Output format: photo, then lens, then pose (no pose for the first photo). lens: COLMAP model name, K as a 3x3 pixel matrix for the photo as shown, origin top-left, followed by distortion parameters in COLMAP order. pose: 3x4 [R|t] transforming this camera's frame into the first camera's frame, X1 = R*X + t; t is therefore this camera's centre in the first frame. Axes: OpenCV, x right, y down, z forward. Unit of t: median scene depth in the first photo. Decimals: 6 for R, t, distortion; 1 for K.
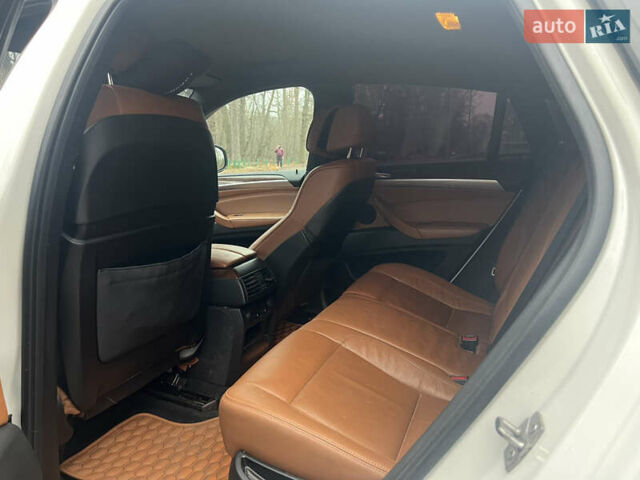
lens RADIAL K [[468.7, 0, 320.0], [0, 468.7, 240.0], [0, 0, 1]] dist [0.057673, -0.063529]
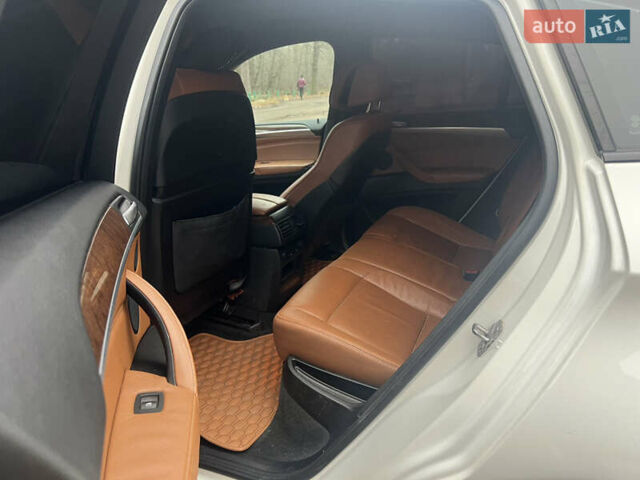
lens RADIAL K [[468.7, 0, 320.0], [0, 468.7, 240.0], [0, 0, 1]] dist [0.057673, -0.063529]
pose [[0.999393, -0.013289, -0.032199, -0.023286], [0.017579, 0.990438, 0.136834, -0.037845], [0.030073, -0.137317, 0.990071, -0.171072]]
